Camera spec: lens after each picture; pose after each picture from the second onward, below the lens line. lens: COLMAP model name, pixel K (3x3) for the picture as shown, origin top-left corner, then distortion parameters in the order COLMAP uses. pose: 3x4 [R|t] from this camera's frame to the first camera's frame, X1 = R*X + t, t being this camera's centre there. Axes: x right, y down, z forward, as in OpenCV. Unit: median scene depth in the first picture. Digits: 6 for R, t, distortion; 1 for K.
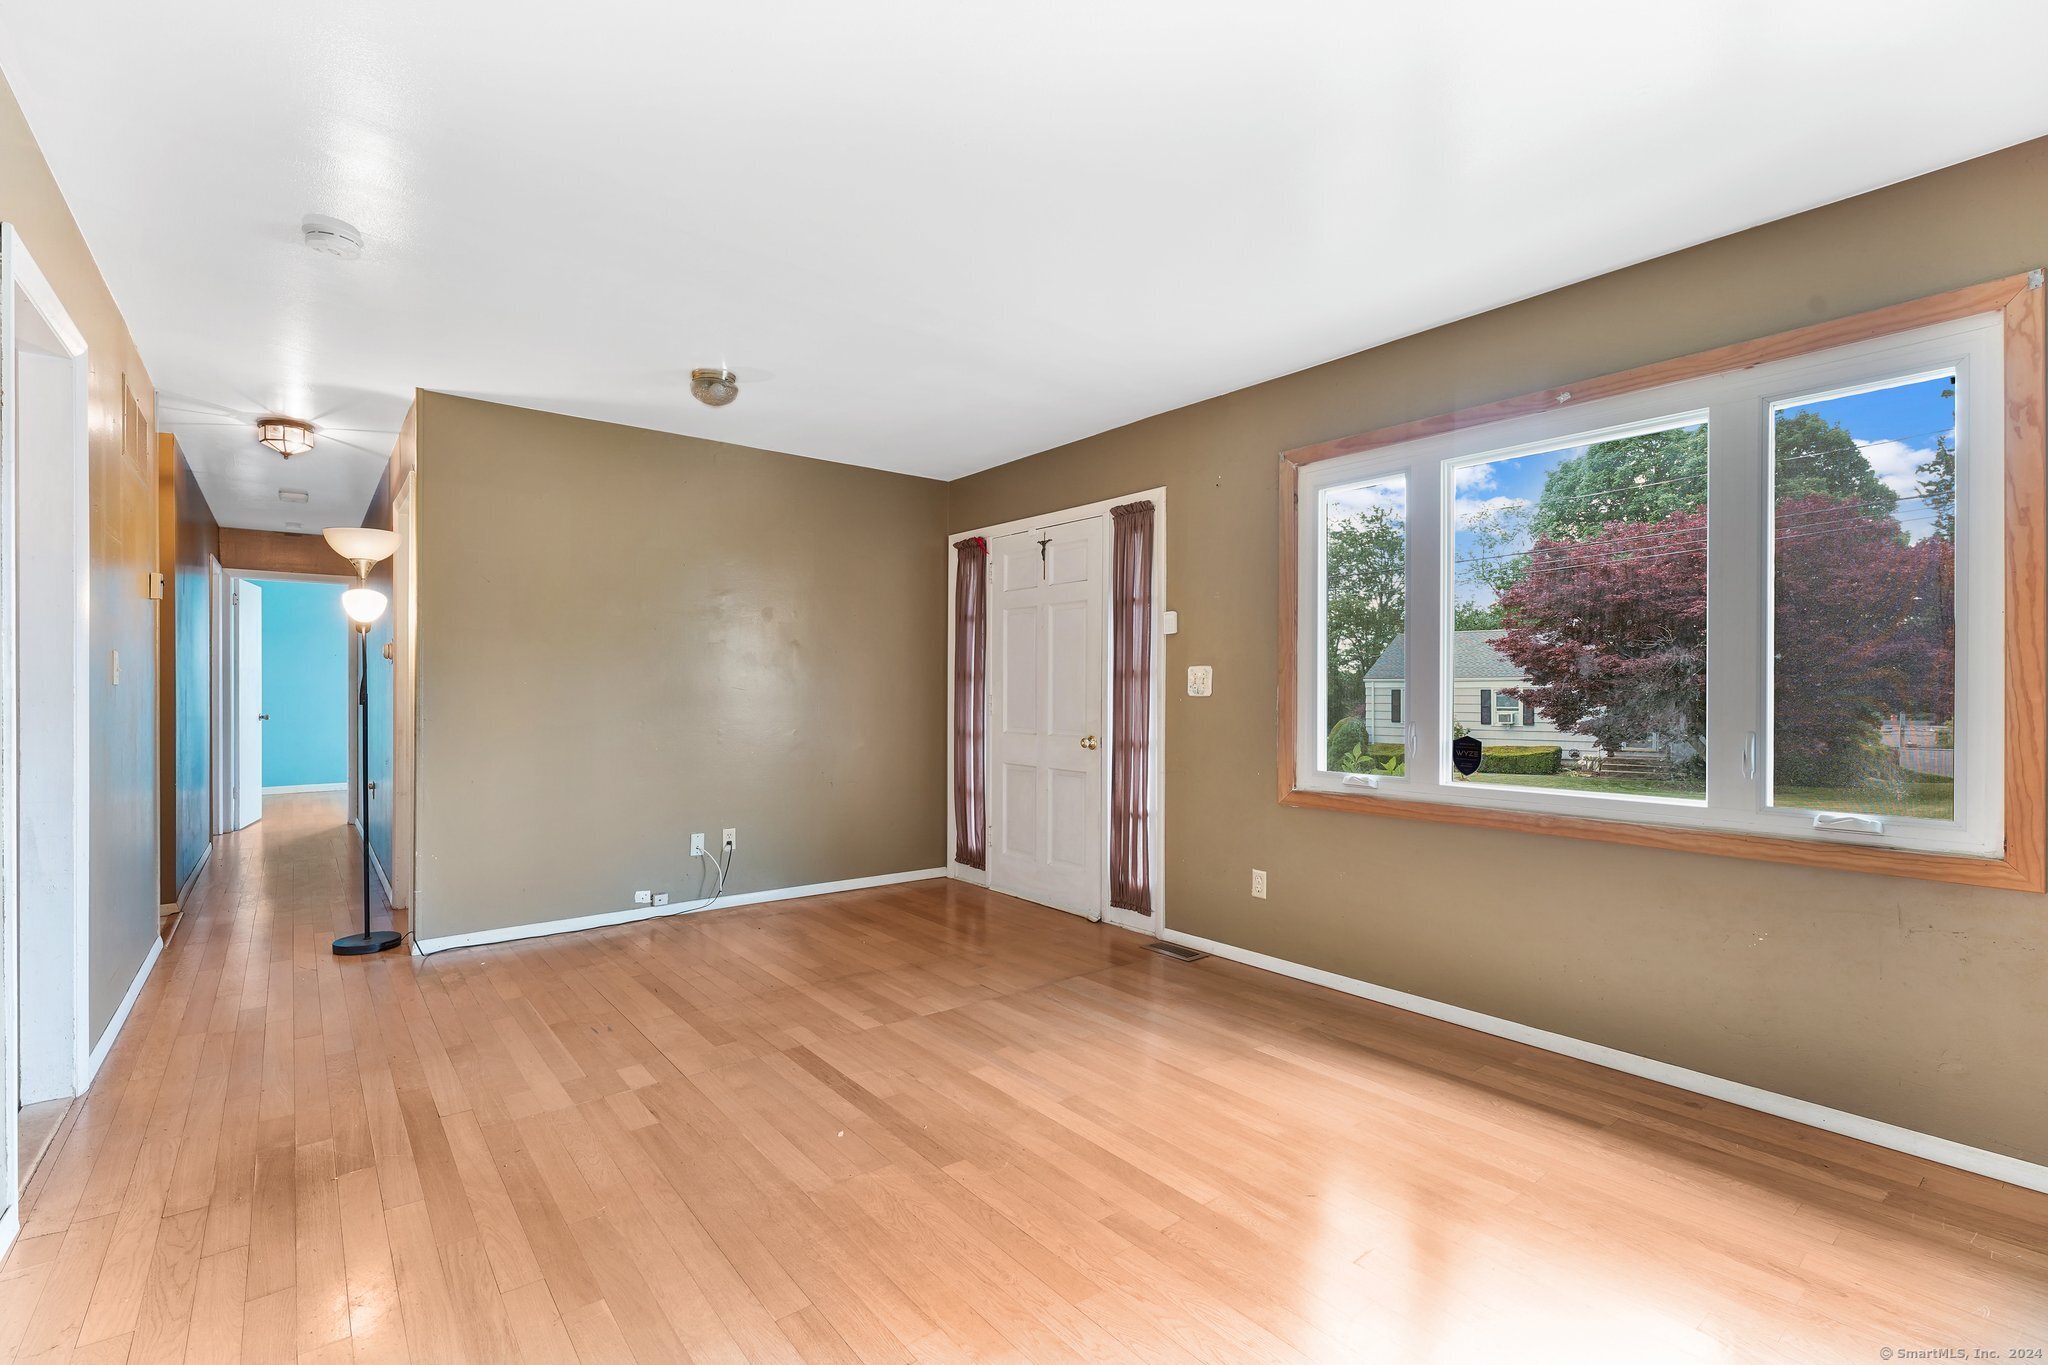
lens RADIAL K [[914.3, 0, 986.6], [0, 914.3, 694.4], [0, 0, 1]] dist [-0.005129, -0.000280]
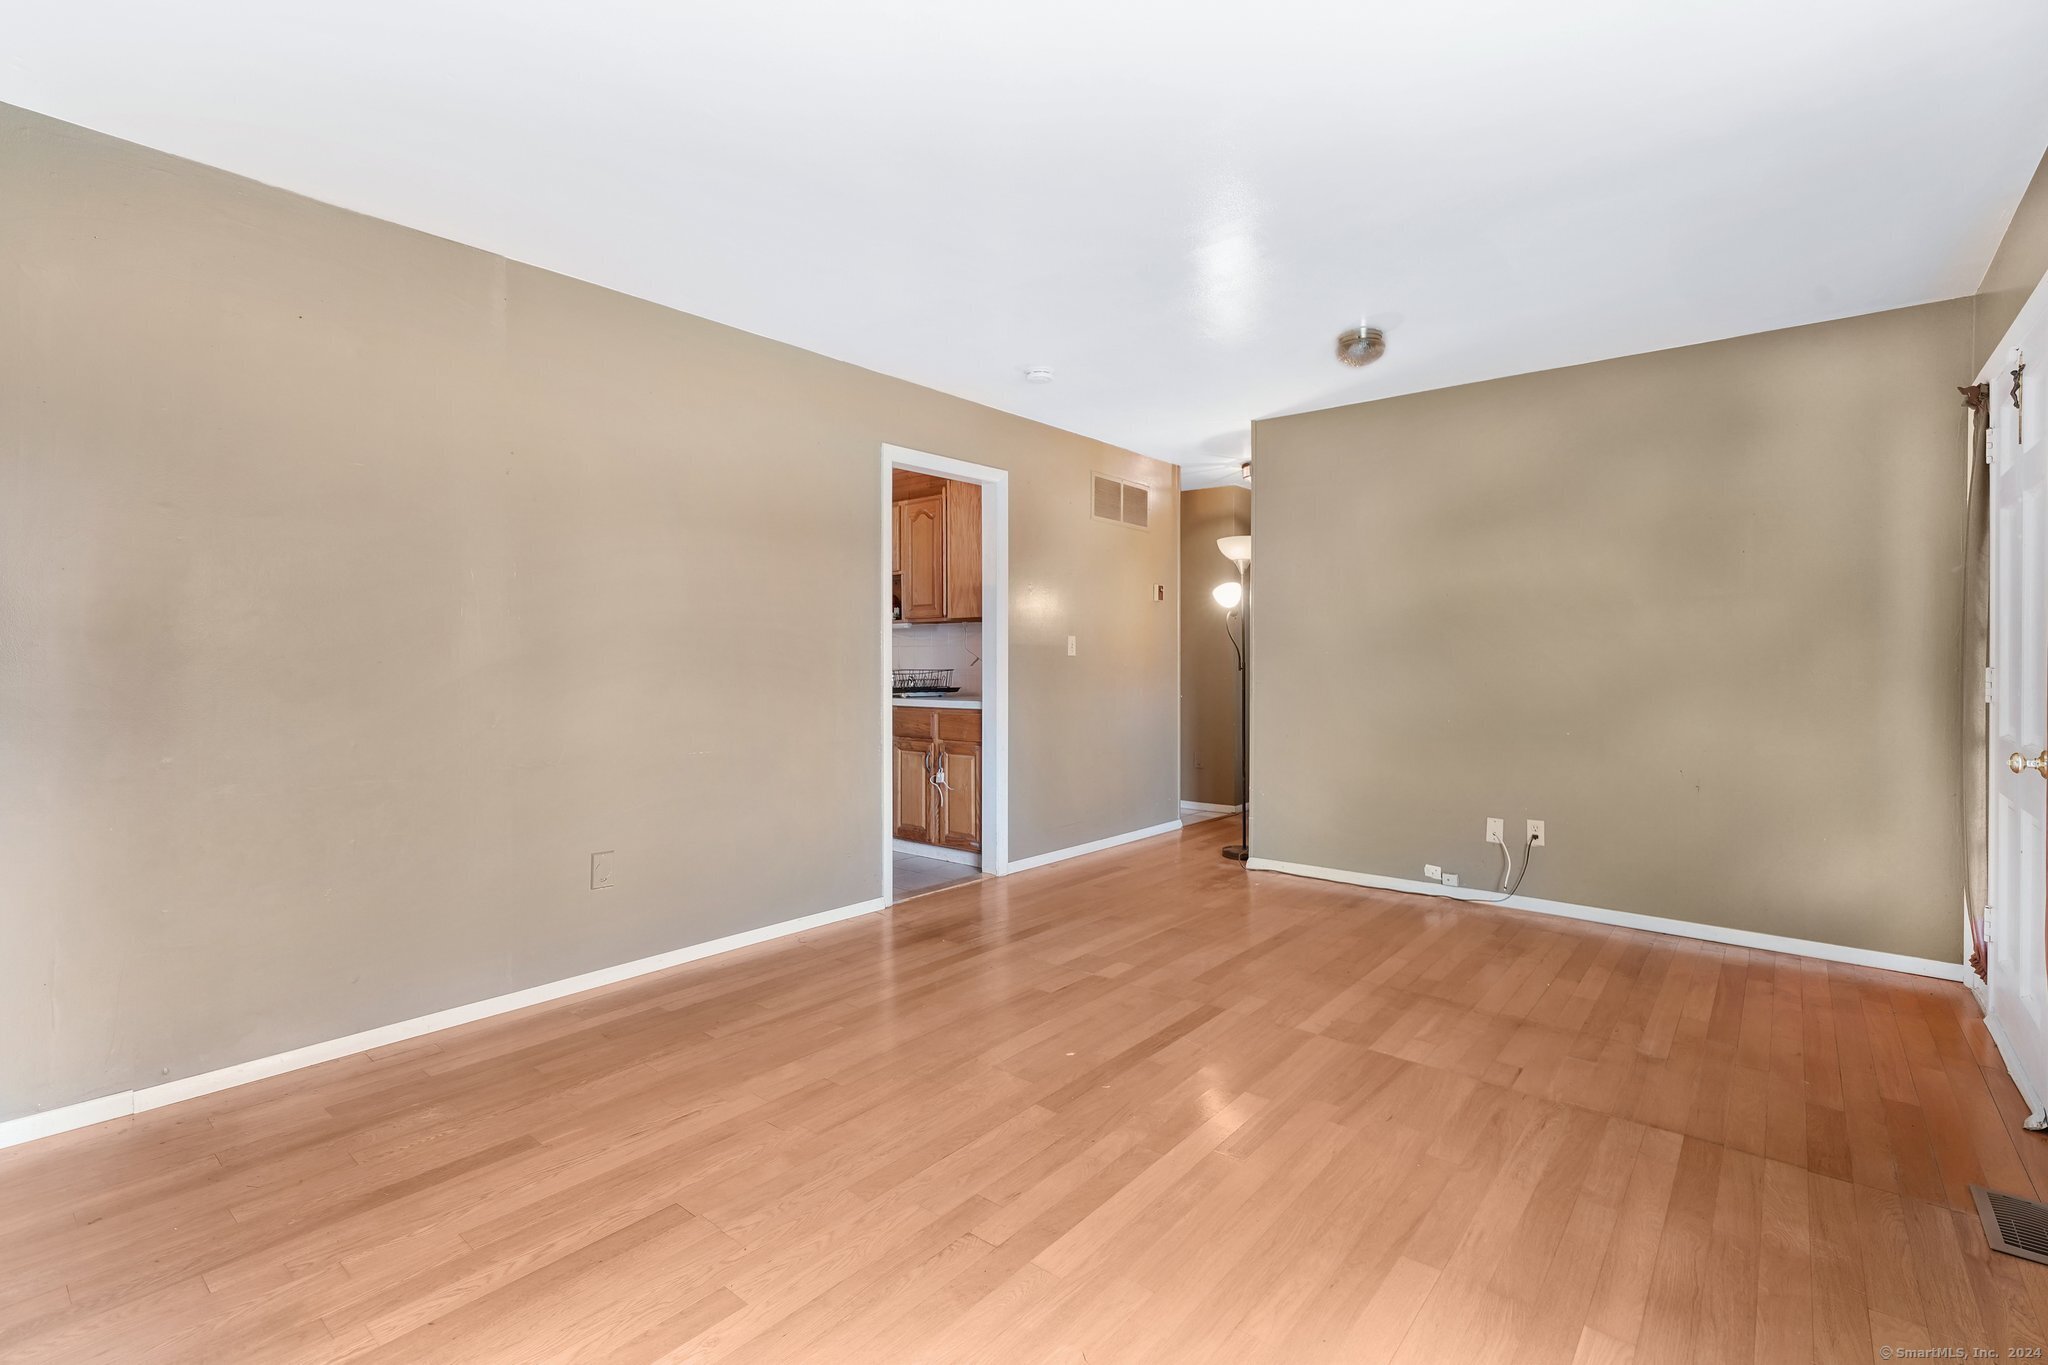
lens RADIAL K [[914.3, 0, 1023.1], [0, 914.3, 669.8], [0, 0, 1]] dist [-0.005129, -0.000280]
pose [[0.209236, 0.008312, -0.977830, 0.585119], [-0.002399, 0.999965, 0.007987, -0.000650], [0.977862, 0.000674, 0.209249, 0.447080]]
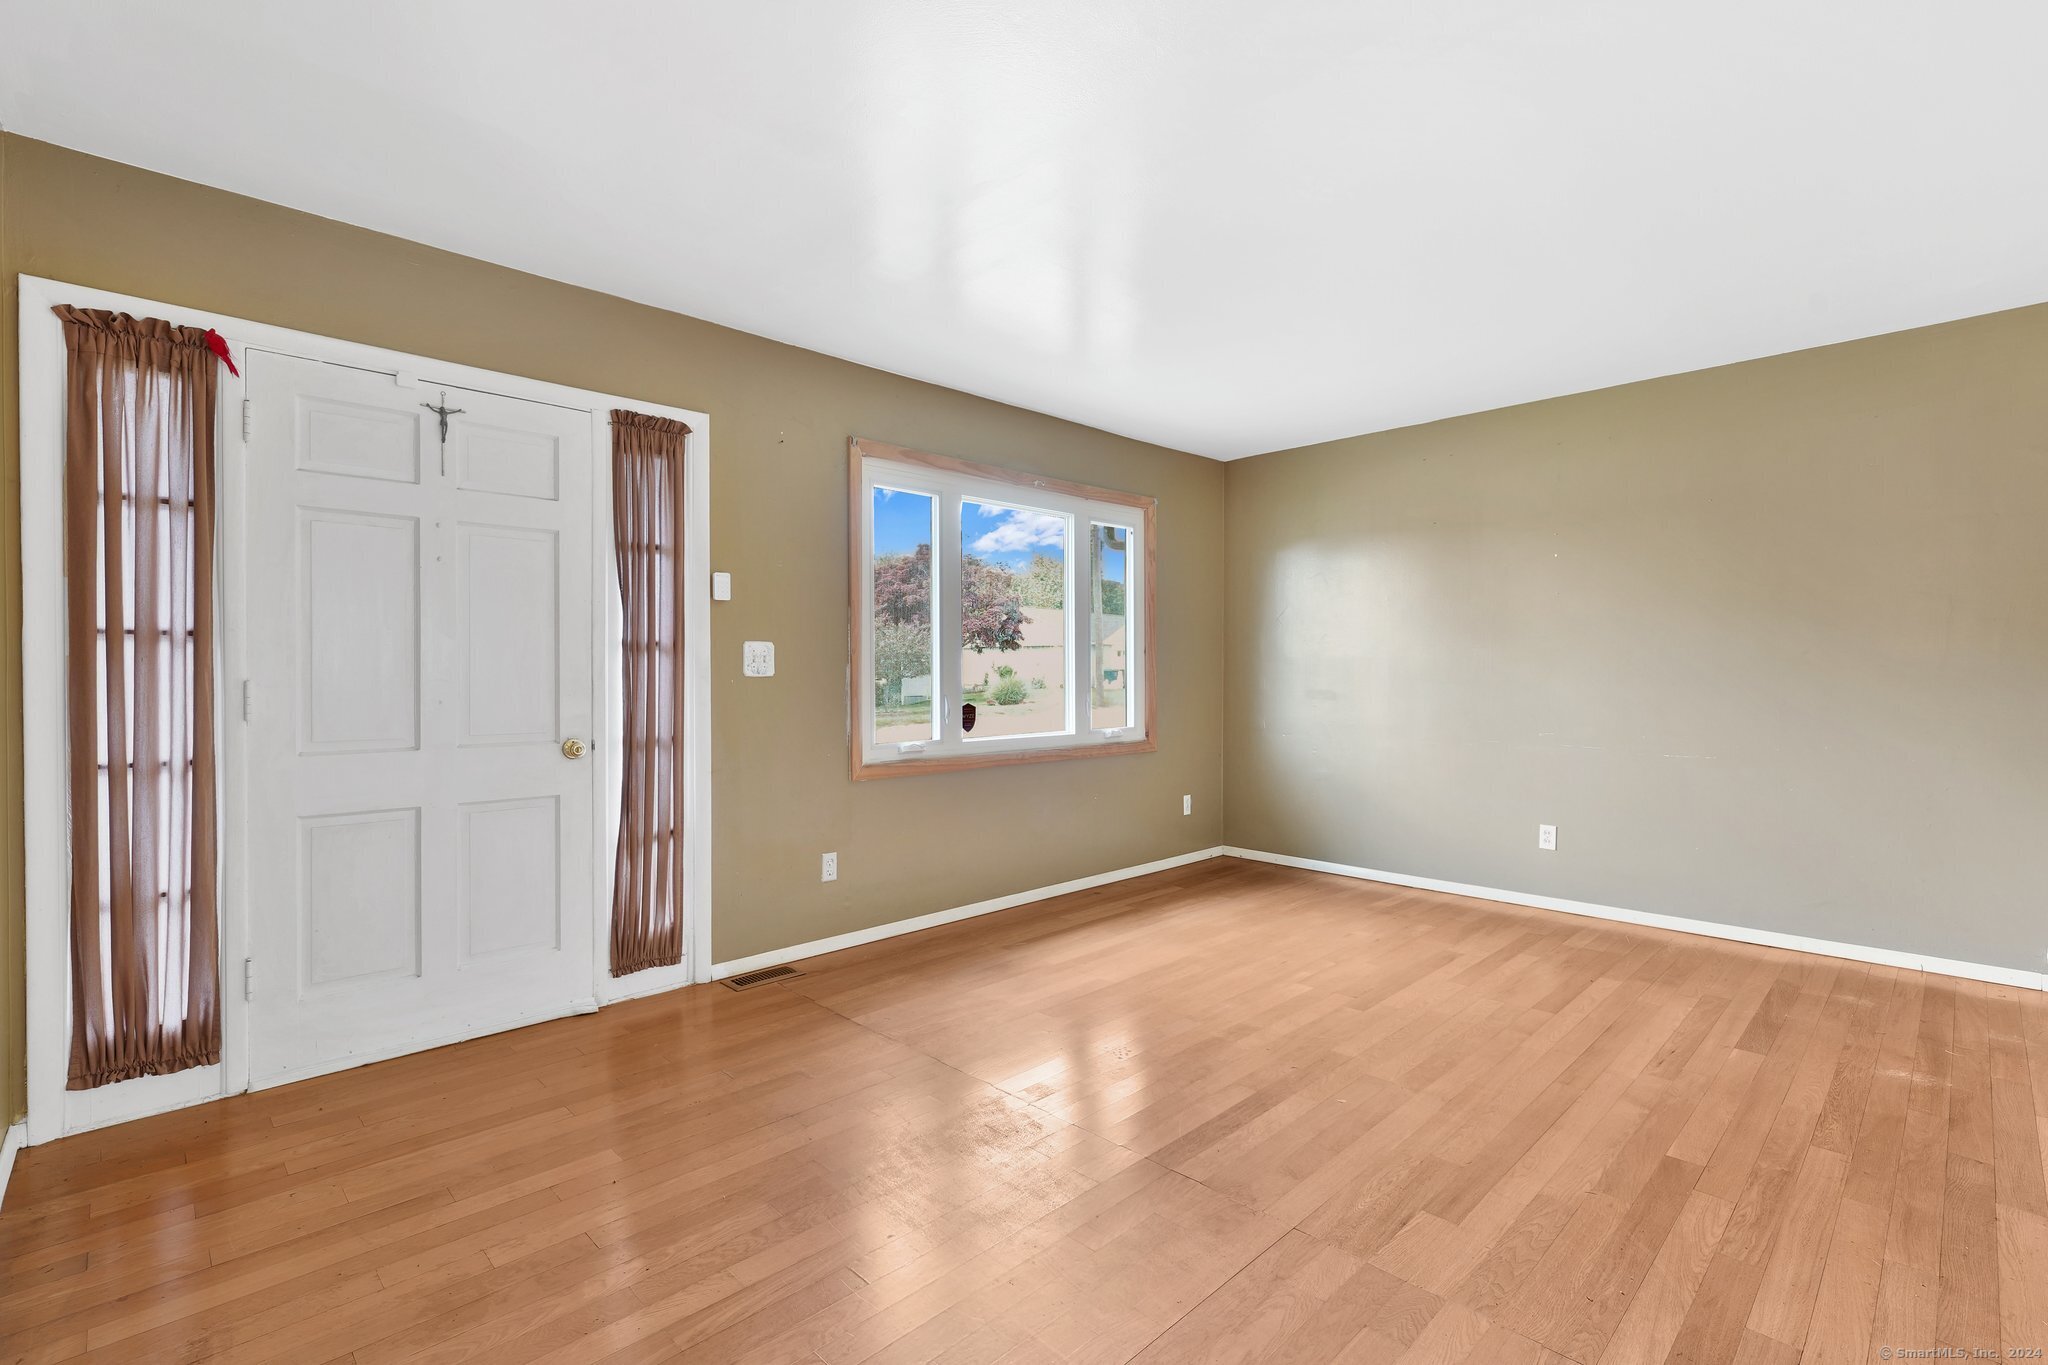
lens RADIAL K [[914.3, 0, 1022.5], [0, 914.3, 678.9], [0, 0, 1]] dist [-0.005129, -0.000280]
pose [[-0.112943, -0.009465, 0.993556, -0.719362], [0.003404, 0.999945, 0.009912, -0.003831], [-0.993596, 0.004502, -0.112905, 0.930701]]
